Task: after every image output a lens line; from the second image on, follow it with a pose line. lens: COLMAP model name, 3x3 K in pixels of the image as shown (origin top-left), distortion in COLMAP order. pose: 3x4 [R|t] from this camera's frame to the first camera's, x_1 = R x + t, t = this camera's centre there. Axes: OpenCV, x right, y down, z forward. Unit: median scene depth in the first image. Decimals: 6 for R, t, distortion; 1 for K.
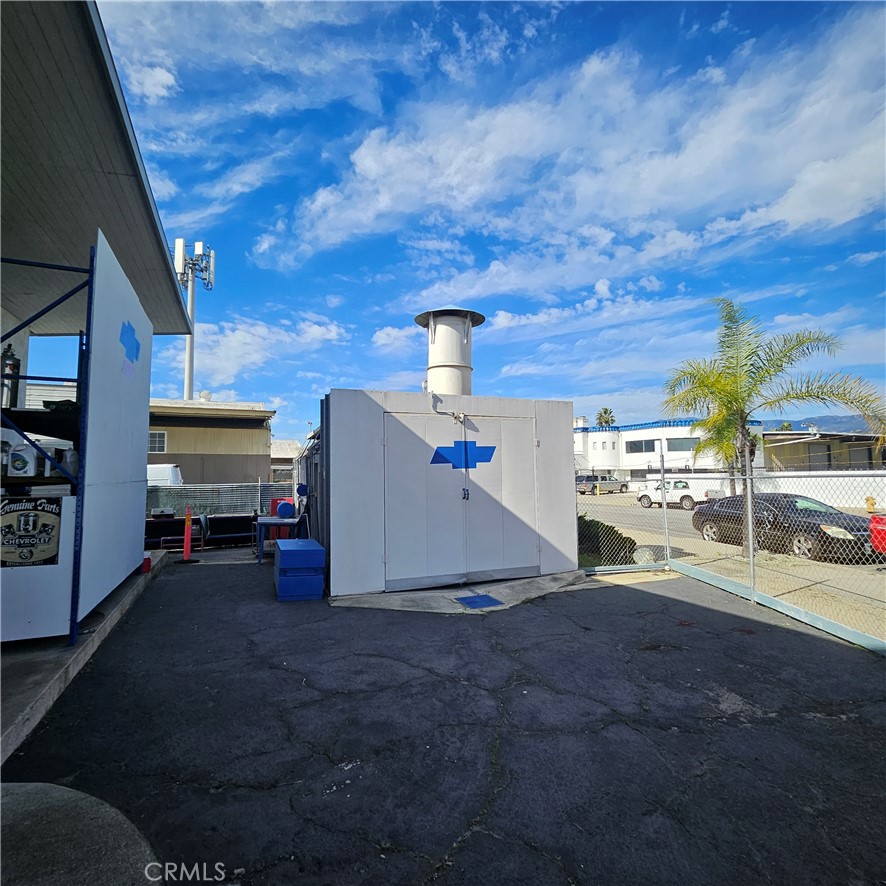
lens RADIAL K [[462.5, 0, 436.5], [0, 462.5, 440.2], [0, 0, 1]] dist [-0.003529, -0.002224]
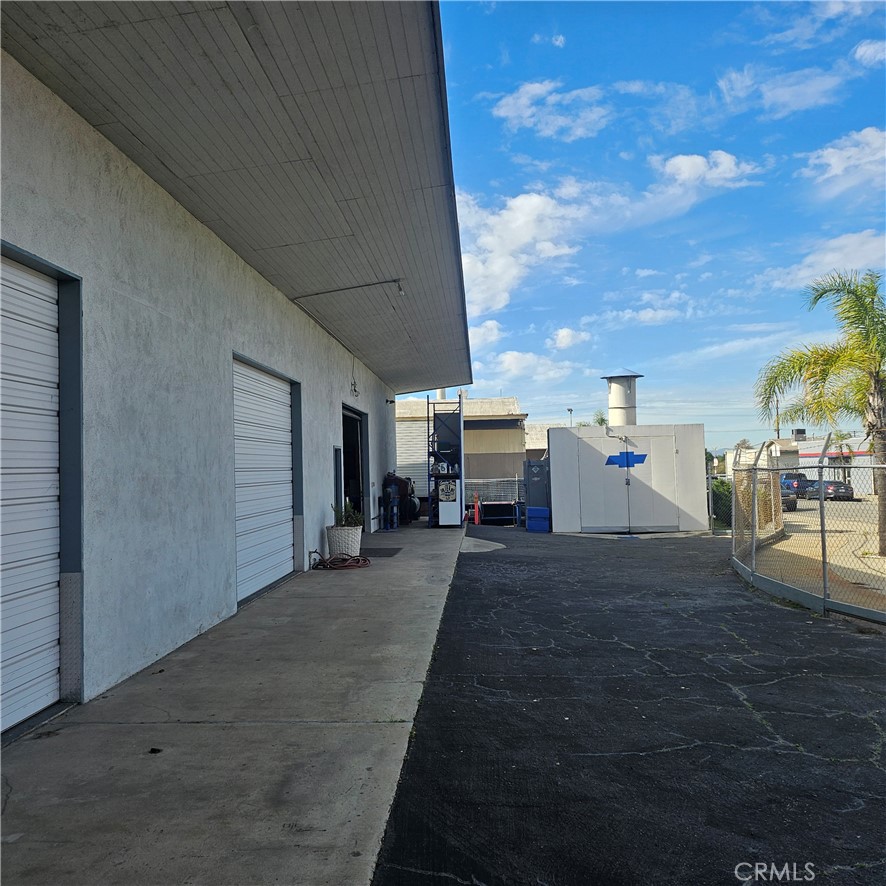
lens RADIAL K [[826.9, 0, 441.8], [0, 826.9, 435.7], [0, 0, 1]] dist [0.063259, 0.000000]
pose [[0.898769, -0.027848, -0.437538, 0.987817], [0.042455, 0.998819, 0.023637, -0.199032], [0.436363, -0.039820, 0.898889, -2.596485]]
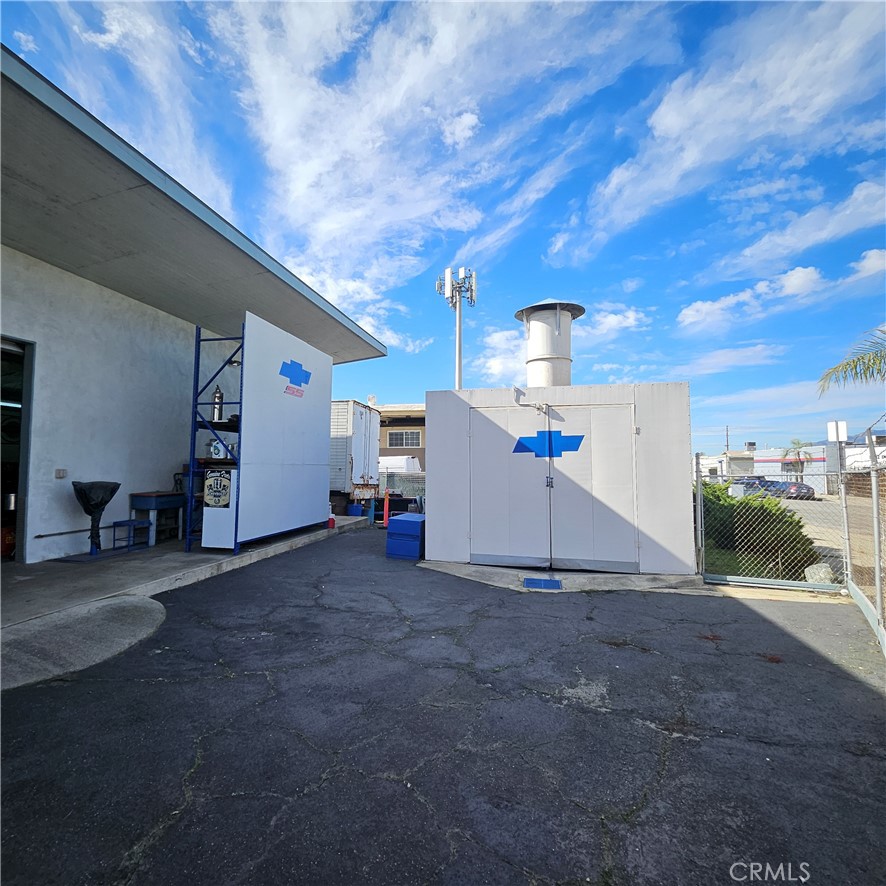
lens RADIAL K [[462.5, 0, 436.2], [0, 462.5, 446.3], [0, 0, 1]] dist [-0.003529, -0.002224]
pose [[0.811477, -0.012053, -0.584260, 0.560565], [0.026480, 0.999519, 0.016158, 0.016048], [0.583784, -0.028583, 0.811405, 0.022219]]
